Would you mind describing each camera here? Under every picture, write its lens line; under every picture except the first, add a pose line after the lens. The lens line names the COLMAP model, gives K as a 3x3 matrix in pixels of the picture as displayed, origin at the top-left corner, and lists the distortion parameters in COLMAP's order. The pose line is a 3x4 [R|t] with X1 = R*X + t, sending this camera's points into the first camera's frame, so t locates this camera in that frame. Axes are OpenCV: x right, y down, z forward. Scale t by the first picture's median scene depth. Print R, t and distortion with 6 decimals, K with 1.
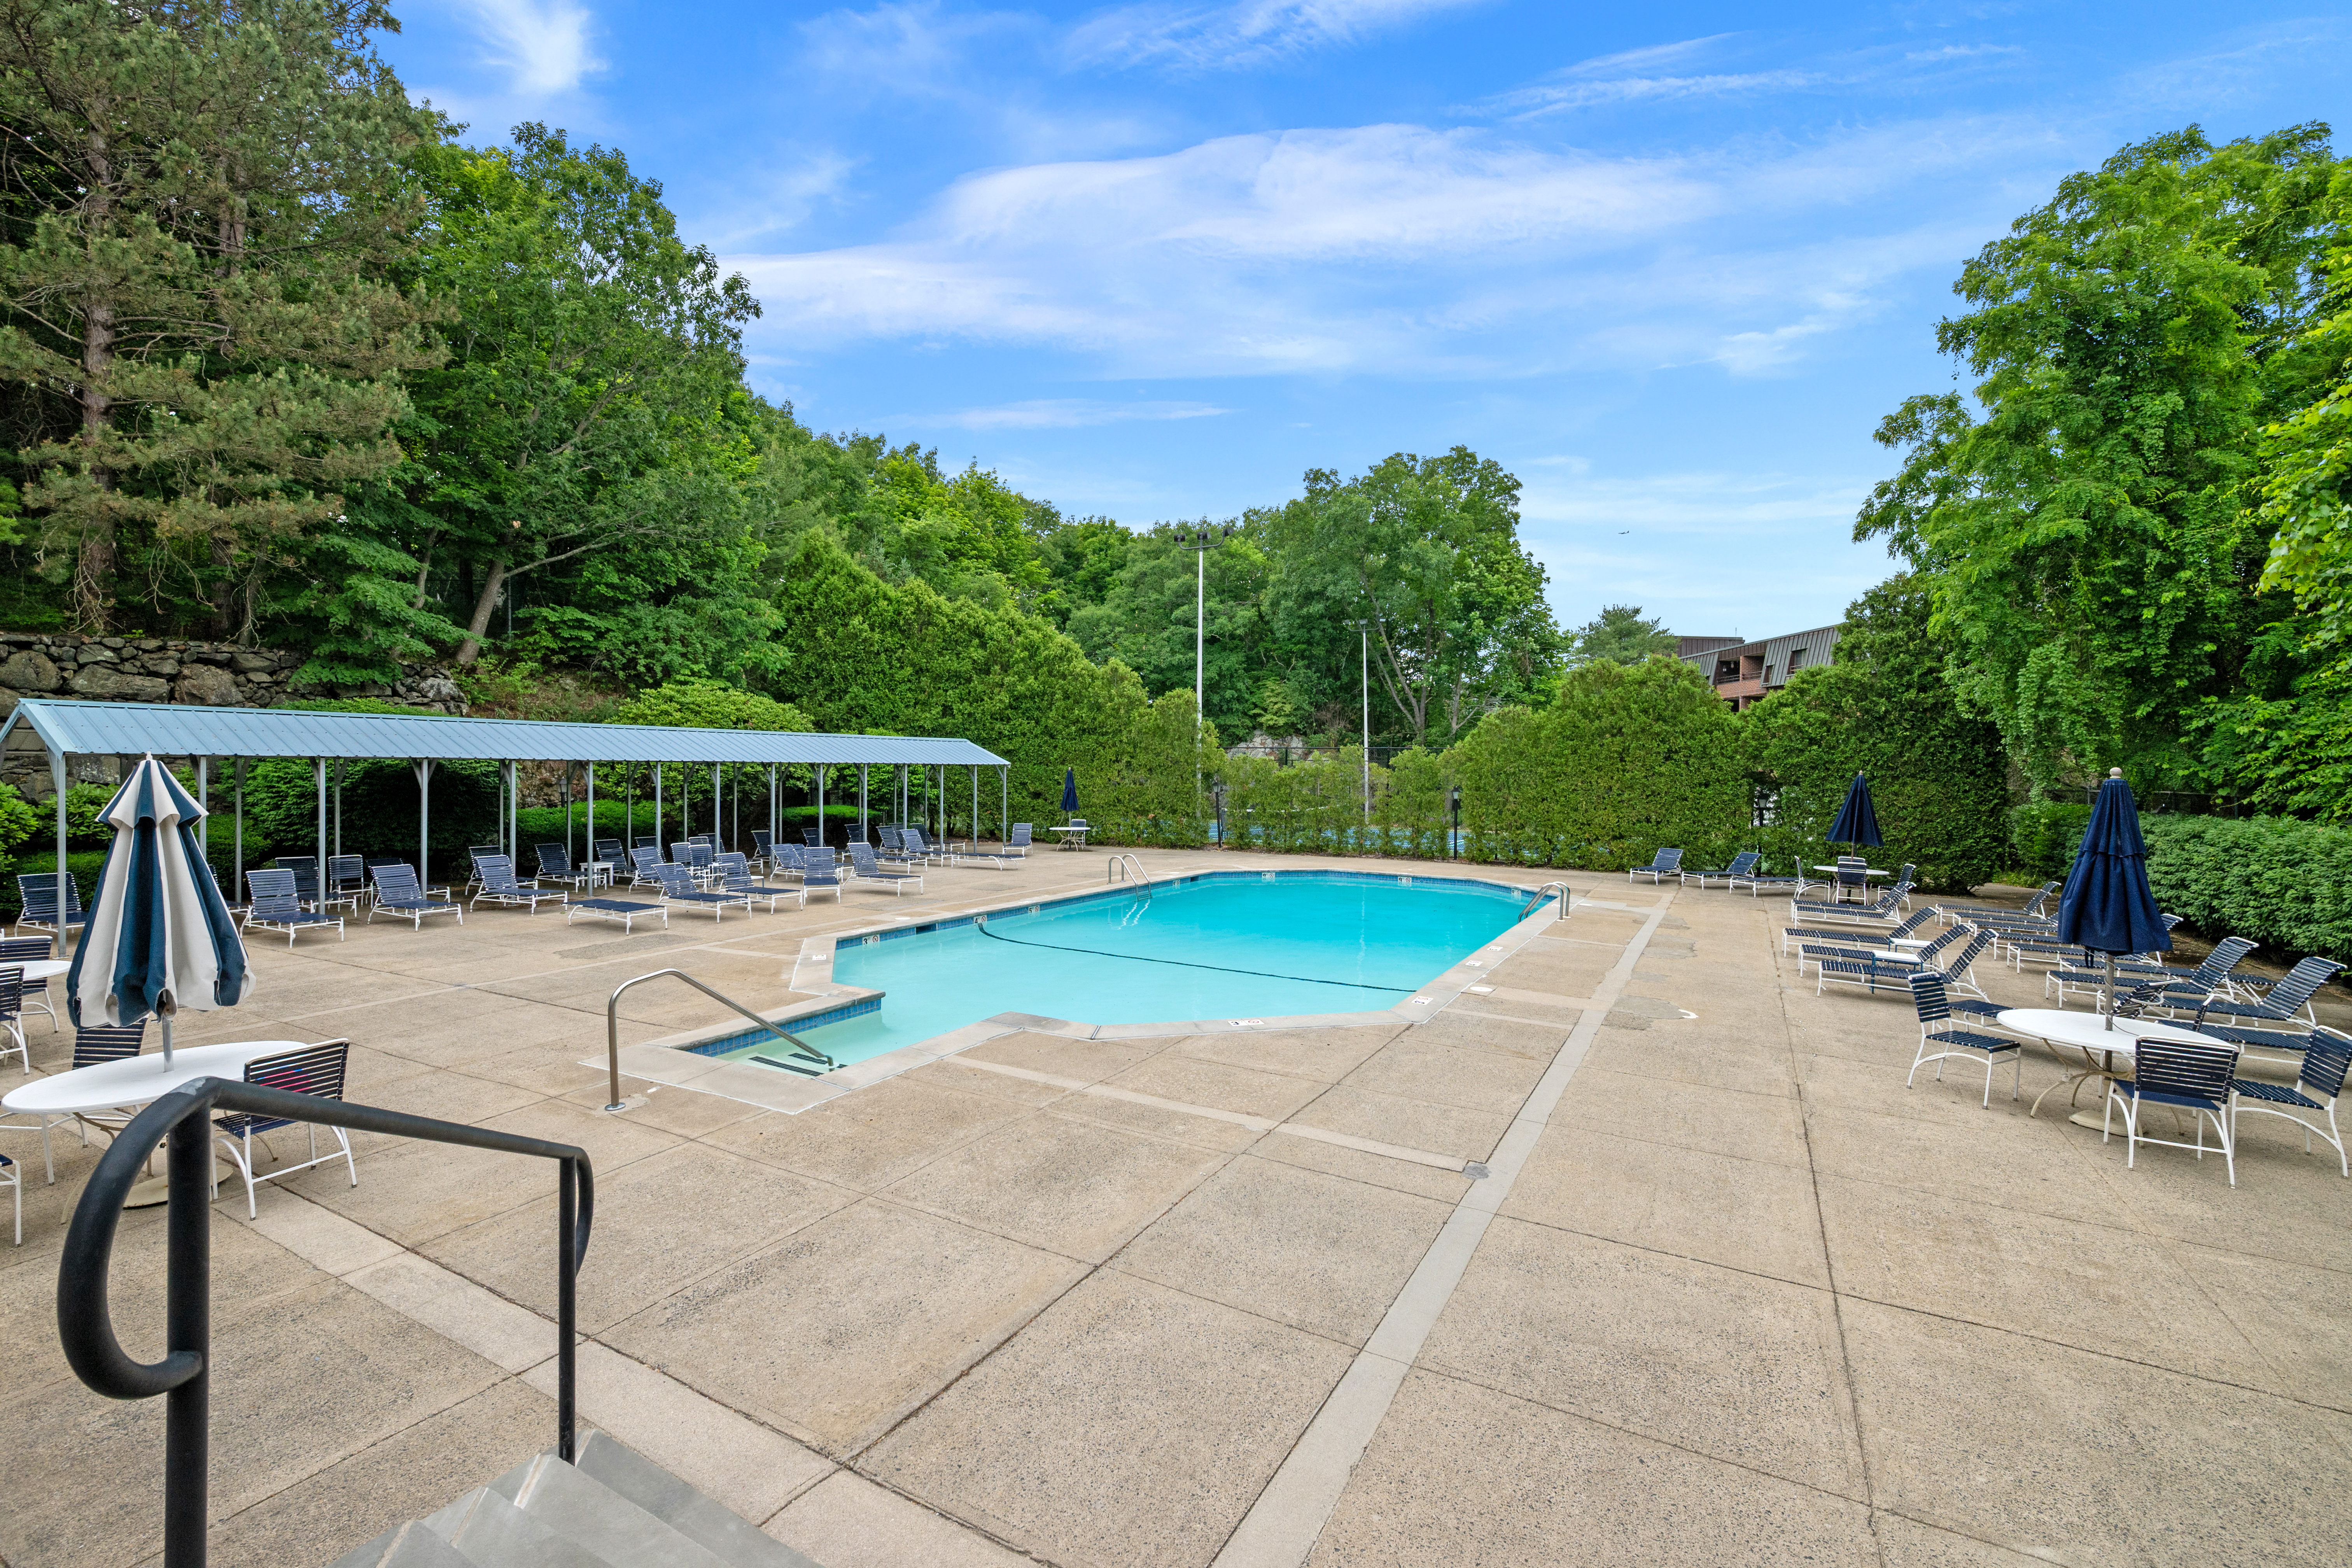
lens RADIAL K [[1007.9, 0, 1174.1], [0, 1007.9, 777.0], [0, 0, 1]] dist [-0.000592, -0.000015]
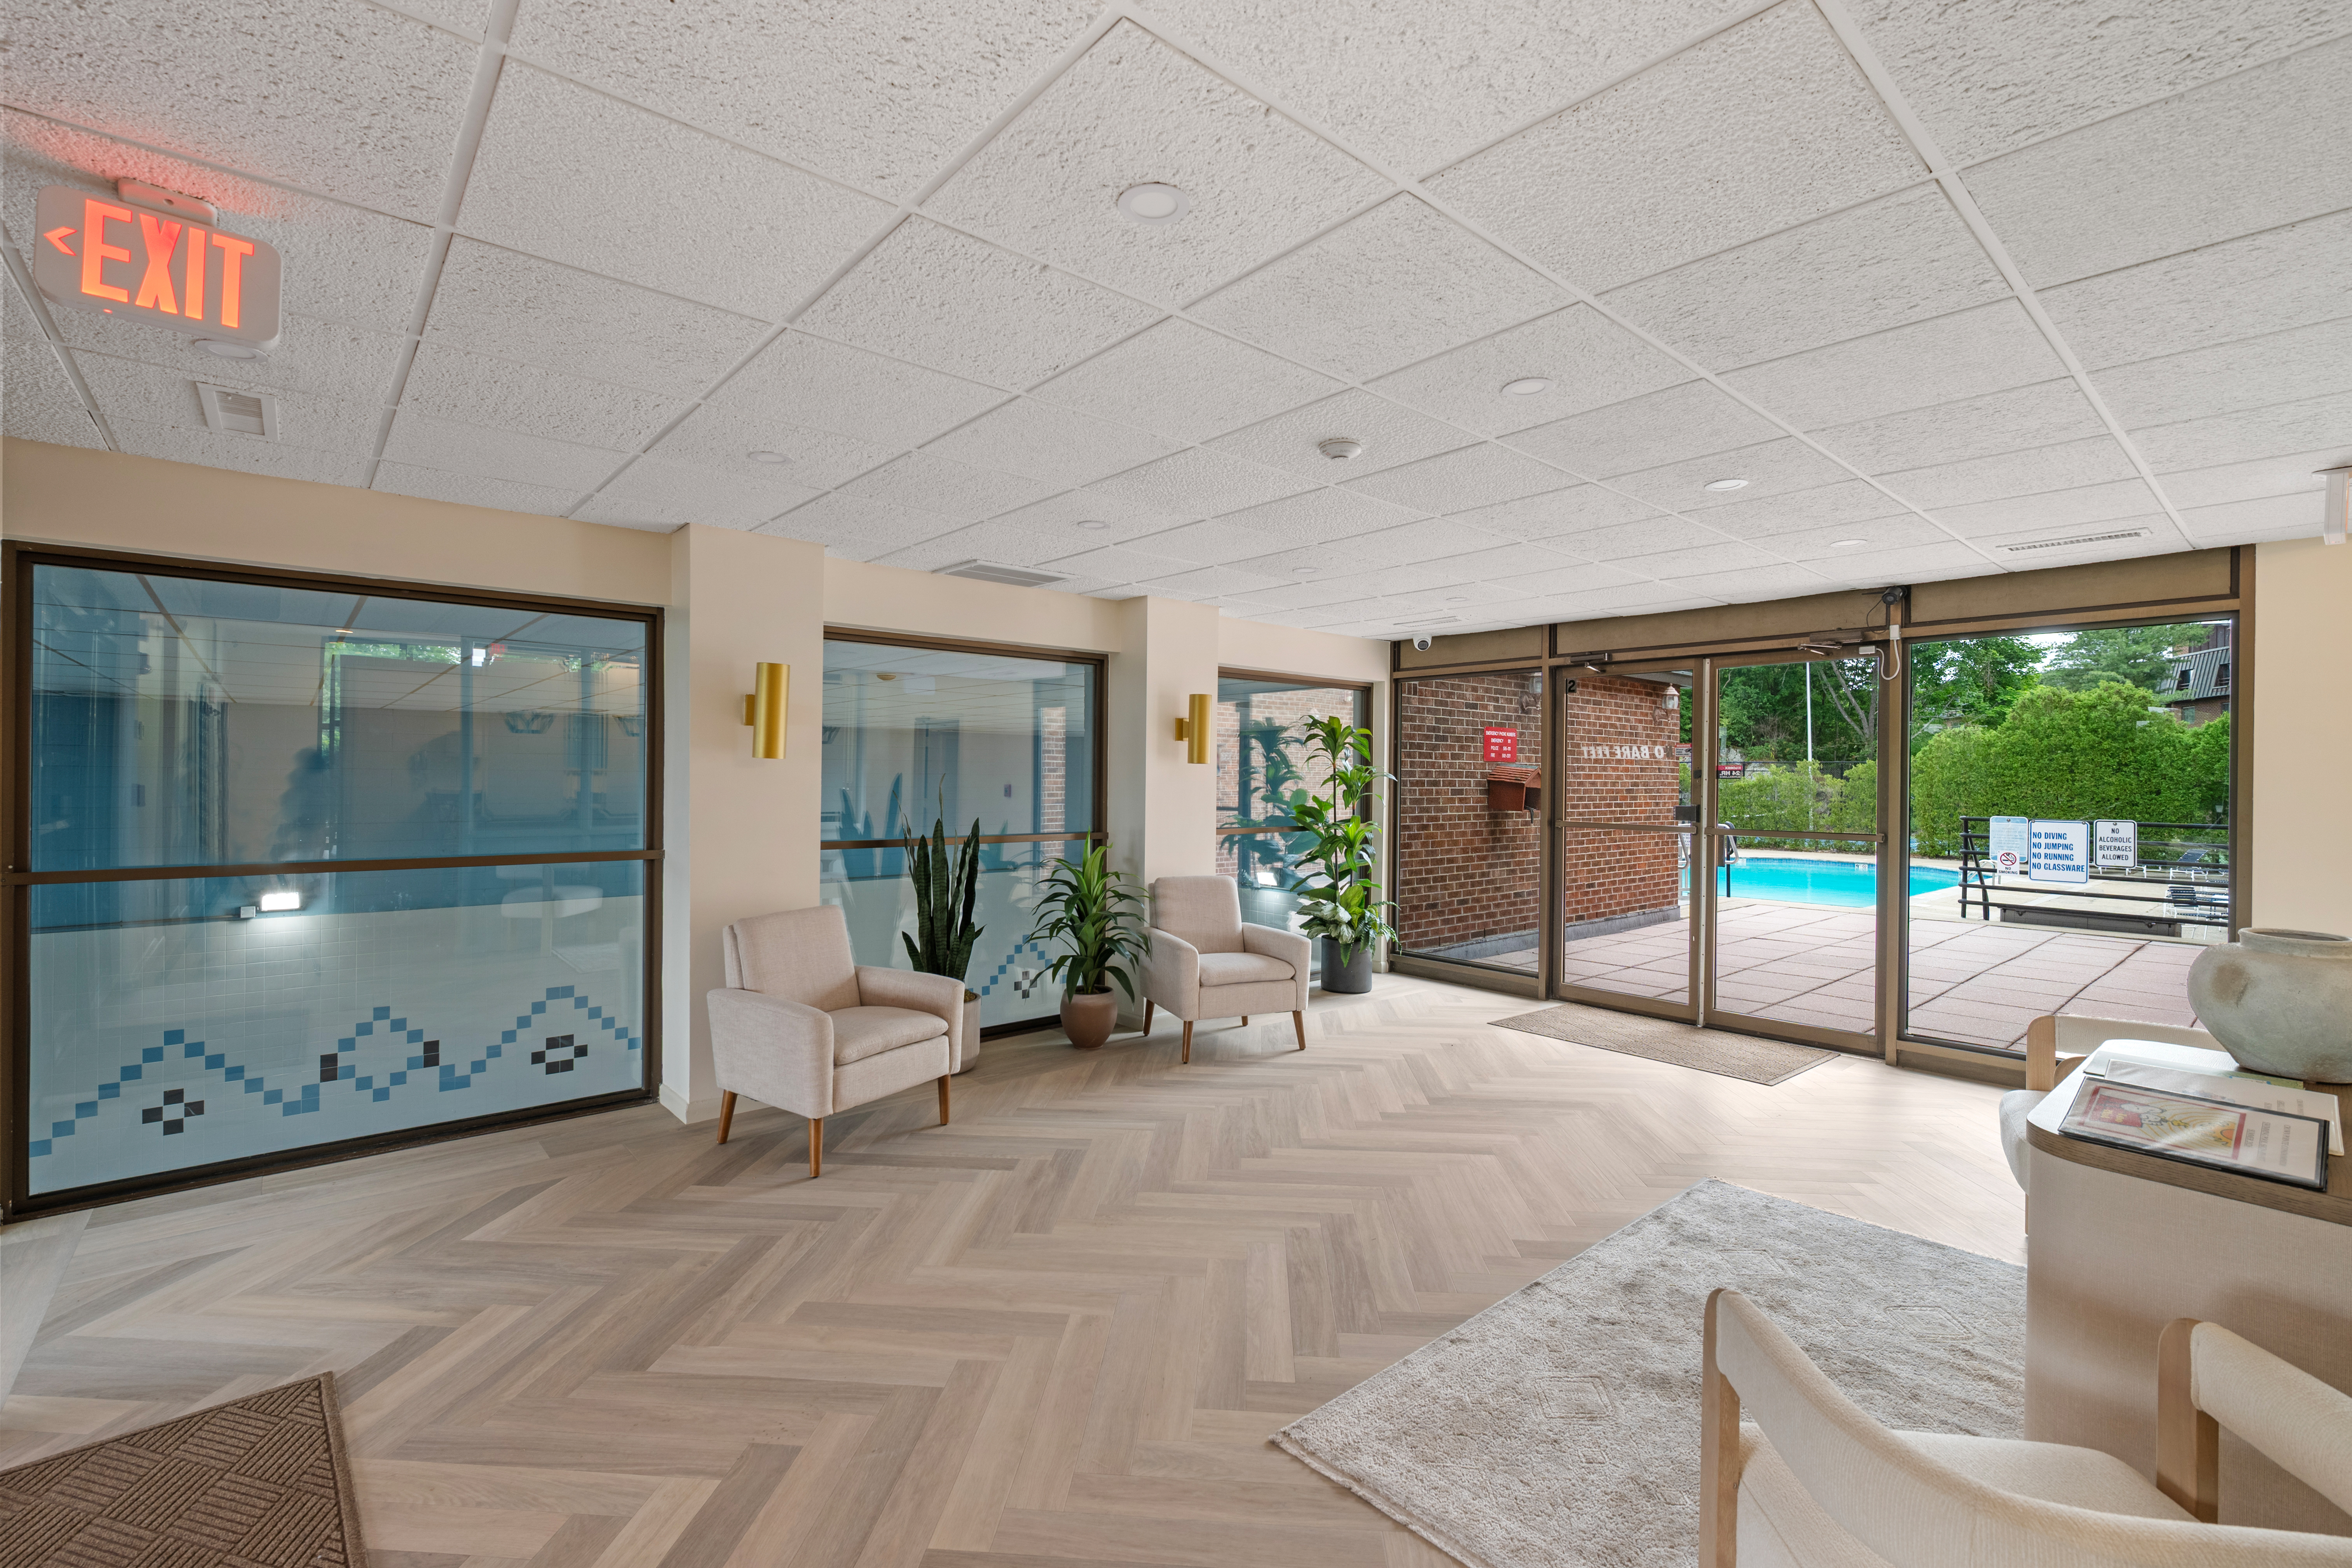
lens RADIAL K [[1048.4, 0, 1181.3], [0, 1048.4, 777.2], [0, 0, 1]] dist [0.005479, 0.000198]
pose [[0.944500, -0.004009, -0.328488, -0.131554], [0.001217, 0.999961, -0.008703, -0.001030], [0.328510, 0.007820, 0.944468, -0.483729]]
